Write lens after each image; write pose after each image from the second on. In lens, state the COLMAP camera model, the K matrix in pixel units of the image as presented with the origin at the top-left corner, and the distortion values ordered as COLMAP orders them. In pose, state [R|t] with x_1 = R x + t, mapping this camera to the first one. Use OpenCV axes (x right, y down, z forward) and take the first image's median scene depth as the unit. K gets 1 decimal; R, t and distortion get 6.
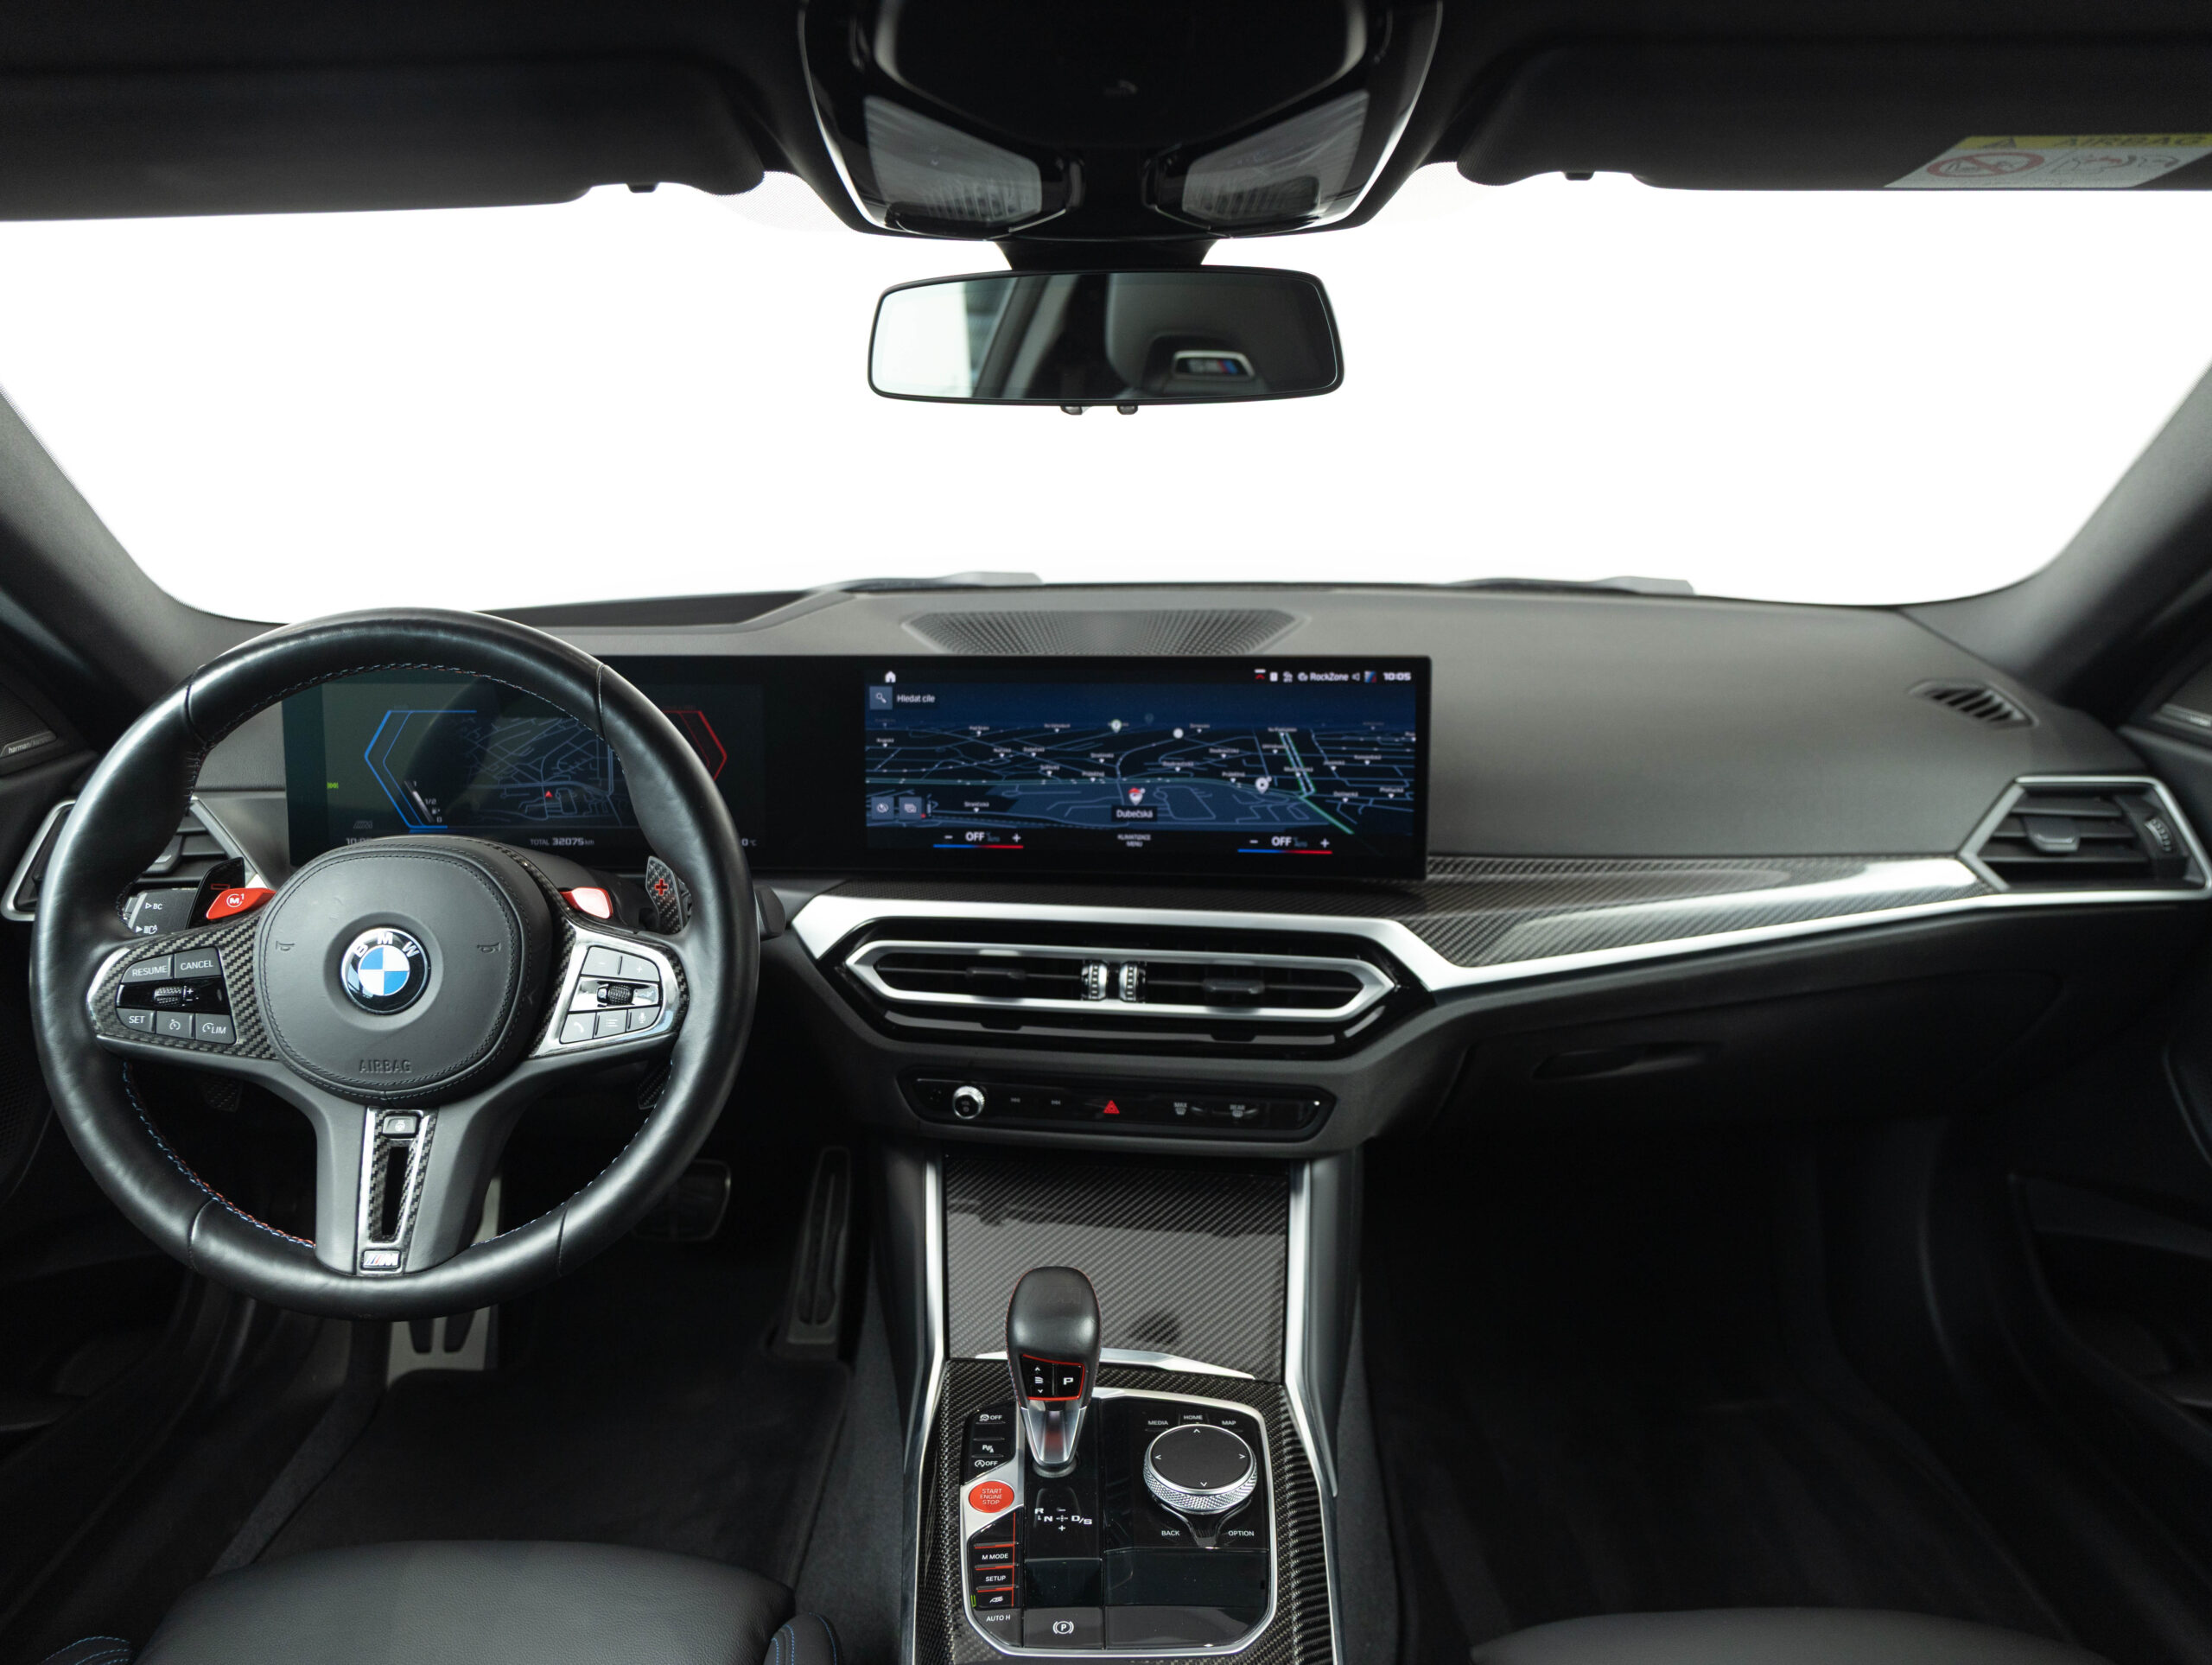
lens RADIAL K [[1558.8, 0, 1098.8], [0, 1558.8, 845.8], [0, 0, 1]] dist [0.015212, 0.000571]
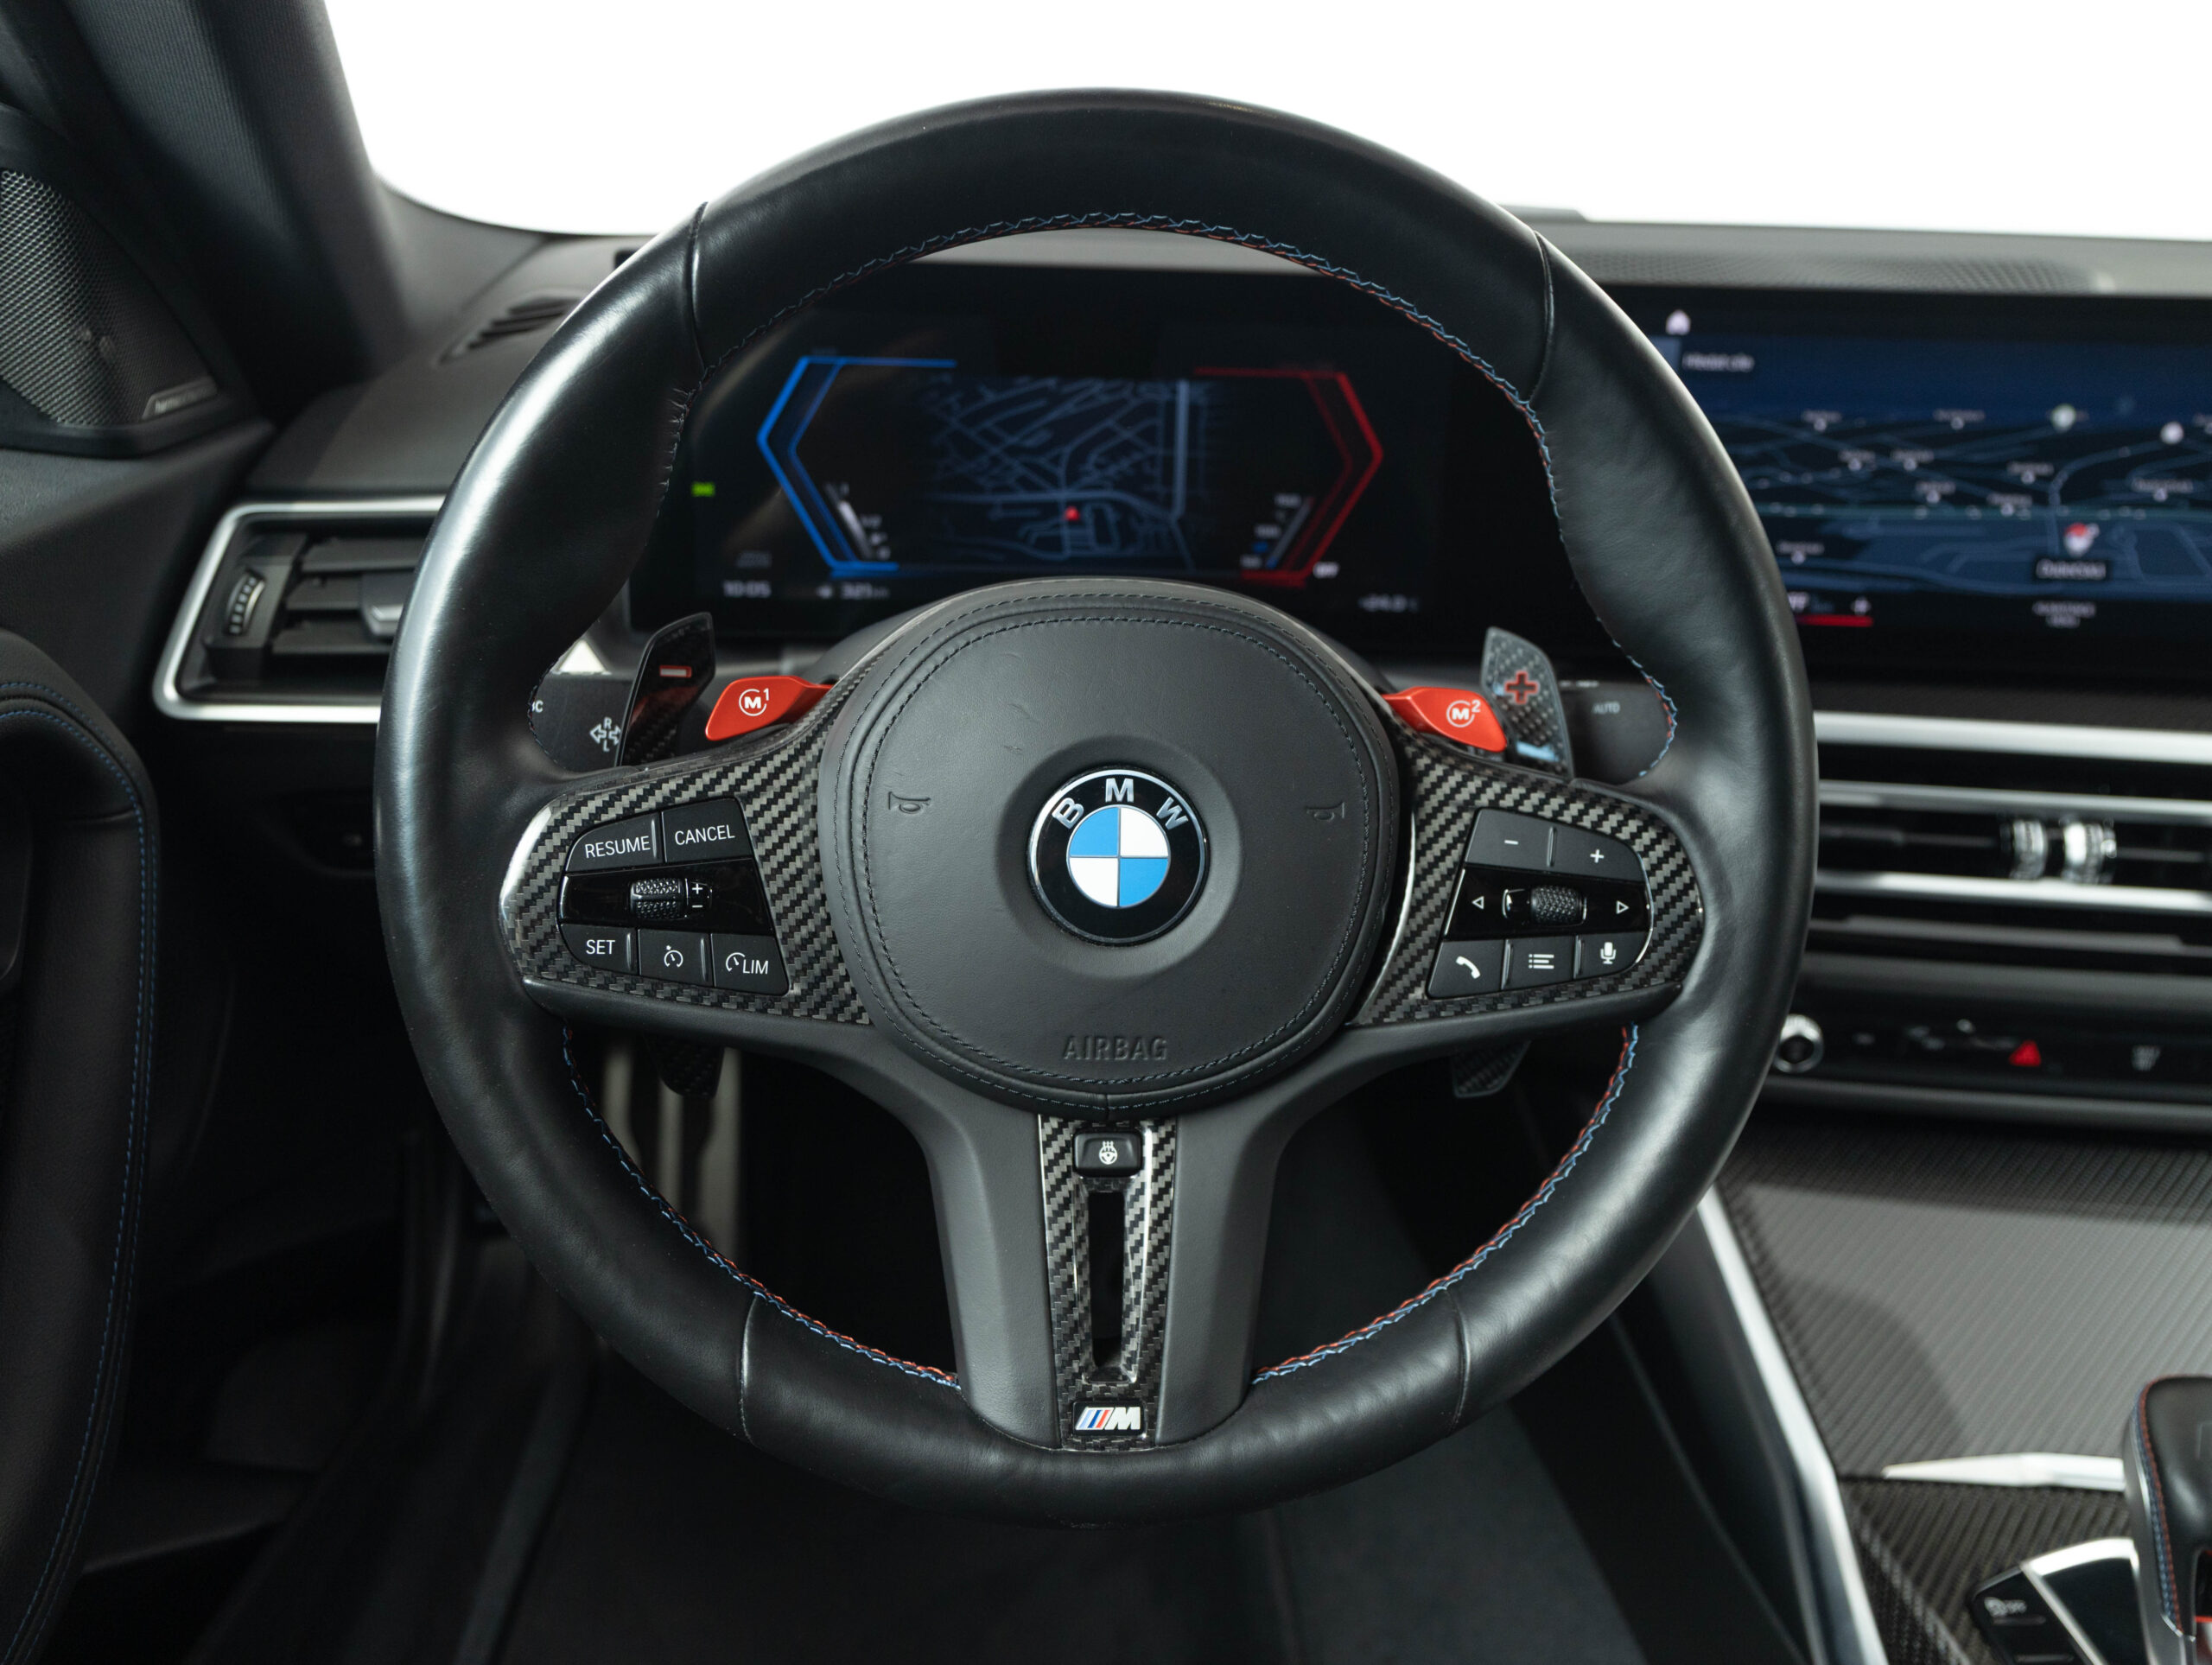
lens RADIAL K [[1640.3, 0, 1101.0], [0, 1640.3, 815.8], [0, 0, 1]] dist [-0.013464, 0.013618]
pose [[0.998040, 0.012778, 0.061261, -0.397752], [-0.020220, 0.992268, 0.122454, 0.004045], [-0.059222, -0.123453, 0.990582, 0.399278]]
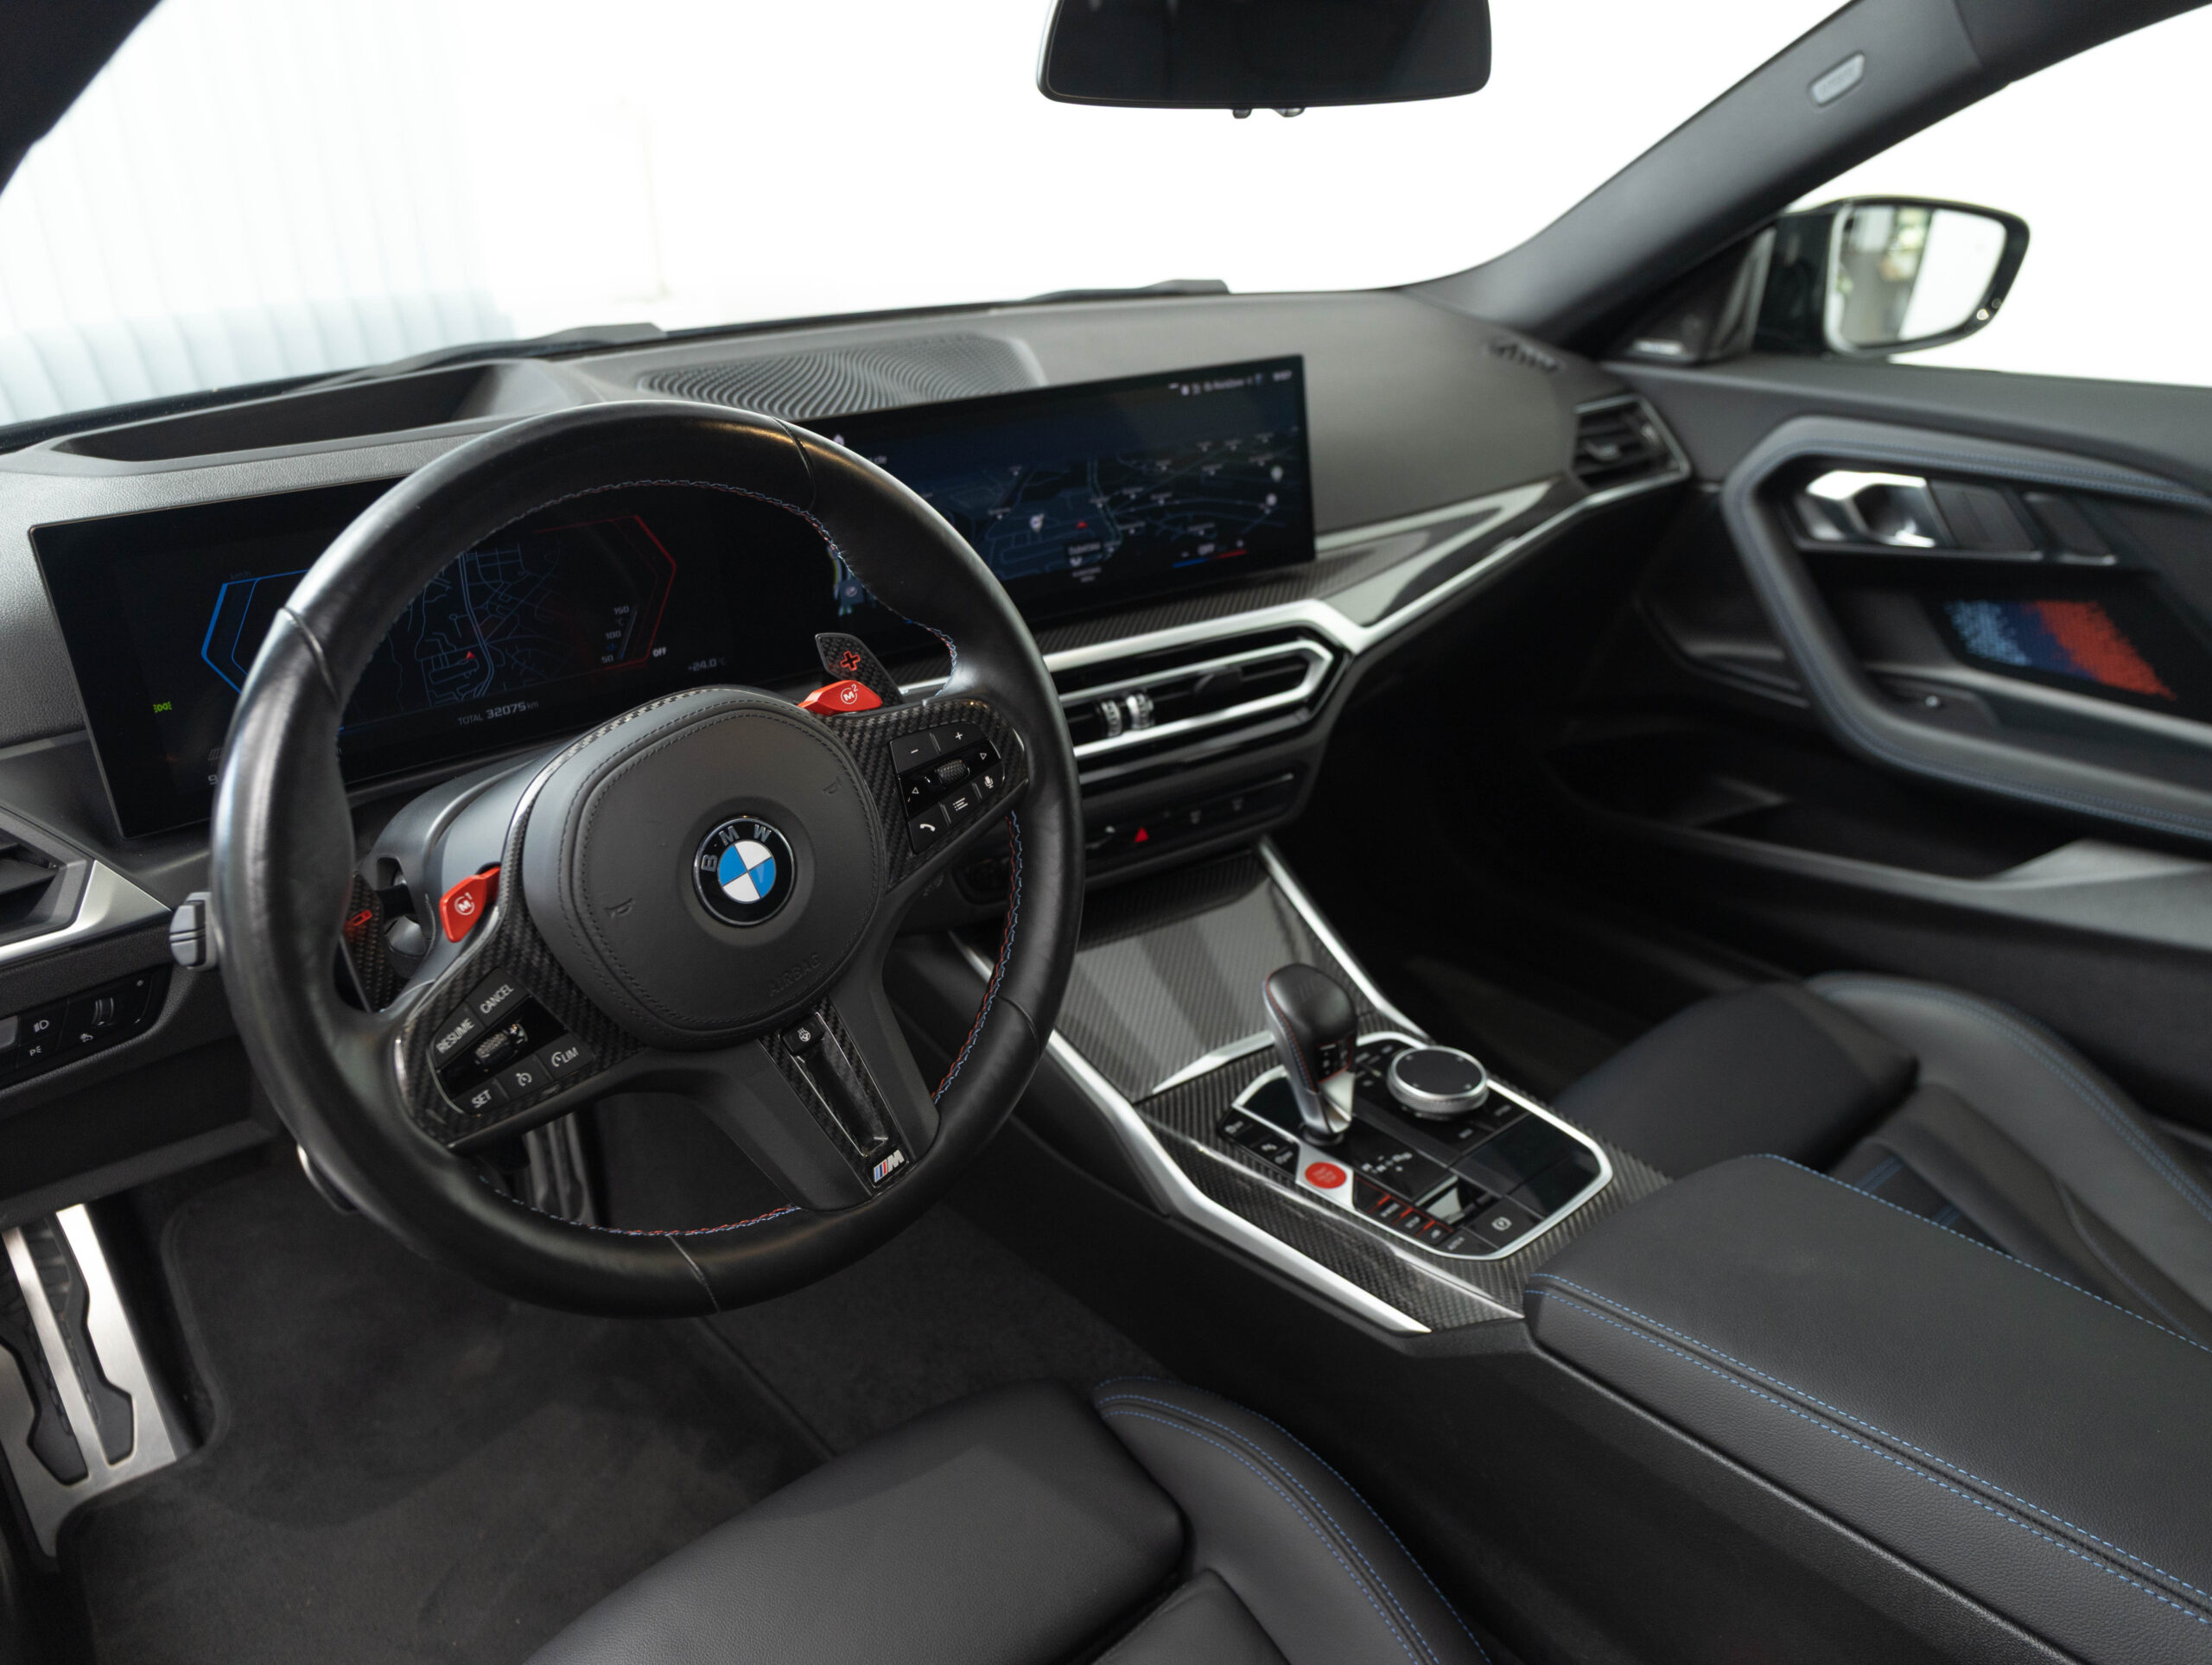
lens RADIAL K [[1558.8, 0, 1092.7], [0, 1558.8, 822.7], [0, 0, 1]] dist [0.015212, 0.000571]
pose [[0.754617, -0.274109, 0.596169, -0.630316], [0.184647, 0.960558, 0.207928, -0.059673], [-0.629650, -0.046826, 0.775467, 0.225305]]
